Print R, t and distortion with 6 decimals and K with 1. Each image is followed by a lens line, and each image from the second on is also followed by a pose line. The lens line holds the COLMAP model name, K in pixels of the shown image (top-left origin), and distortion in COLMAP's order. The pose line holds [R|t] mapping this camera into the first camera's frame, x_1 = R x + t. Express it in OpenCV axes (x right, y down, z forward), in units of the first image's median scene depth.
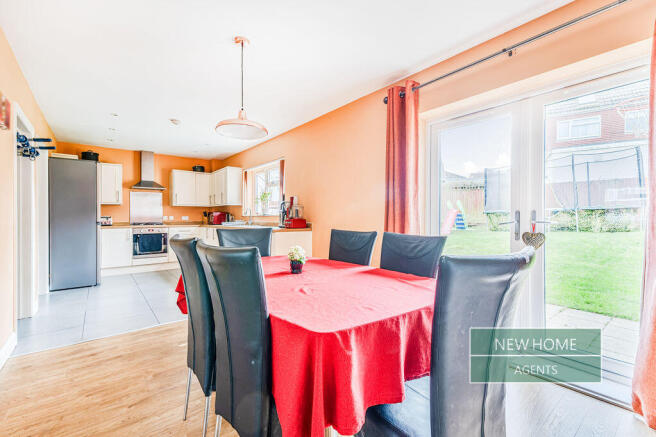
lens RADIAL K [[282.7, 0, 326.4], [0, 282.7, 220.8], [0, 0, 1]] dist [-0.021422, -0.000284]
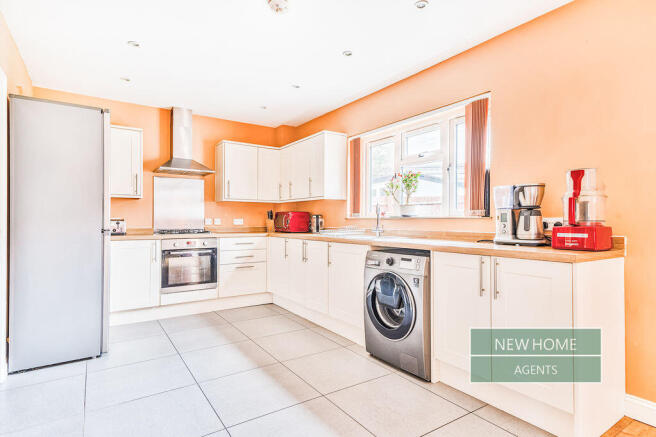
lens RADIAL K [[345.3, 0, 327.9], [0, 345.3, 220.7], [0, 0, 1]] dist [0.004776, -0.001351]
pose [[0.997042, 0.000941, -0.076851, -0.277348], [-0.001638, 0.999958, -0.009015, -0.005763], [0.076839, 0.009114, 0.997002, 0.297837]]
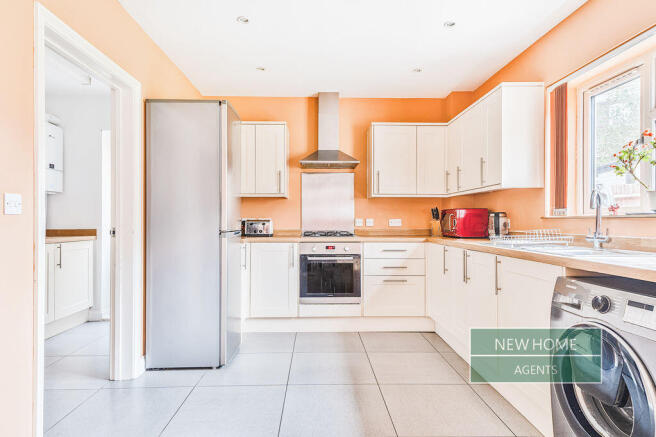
lens RADIAL K [[374.5, 0, 326.6], [0, 374.5, 220.0], [0, 0, 1]] dist [0.013069, -0.000798]
pose [[0.799933, -0.002509, -0.600084, -0.228493], [-0.004996, 0.999929, -0.010841, -0.006803], [0.600069, 0.011670, 0.799863, 0.449633]]
